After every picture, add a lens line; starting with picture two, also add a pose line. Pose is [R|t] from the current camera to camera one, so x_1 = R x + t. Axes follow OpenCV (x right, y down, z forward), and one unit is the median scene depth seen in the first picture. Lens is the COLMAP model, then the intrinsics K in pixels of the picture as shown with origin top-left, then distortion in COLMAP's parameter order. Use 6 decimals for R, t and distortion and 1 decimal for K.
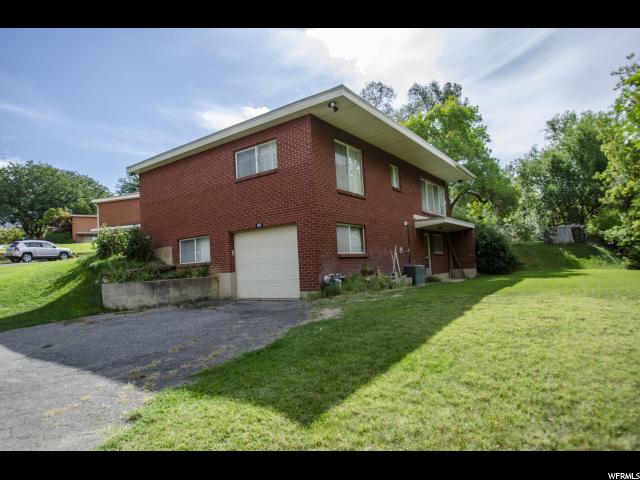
lens RADIAL K [[387.5, 0, 320.0], [0, 387.5, 240.0], [0, 0, 1]] dist [-0.004463, -0.000656]
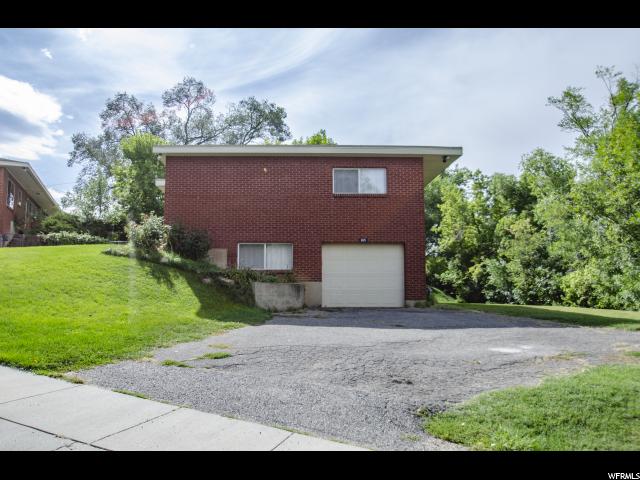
lens RADIAL K [[517.8, 0, 320.0], [0, 517.8, 240.0], [0, 0, 1]] dist [-0.002067, -0.000629]
pose [[0.769265, 0.124345, 0.626713, -1.157642], [-0.082947, 0.992015, -0.095010, 0.110087], [-0.633522, 0.021104, 0.773436, -0.066131]]
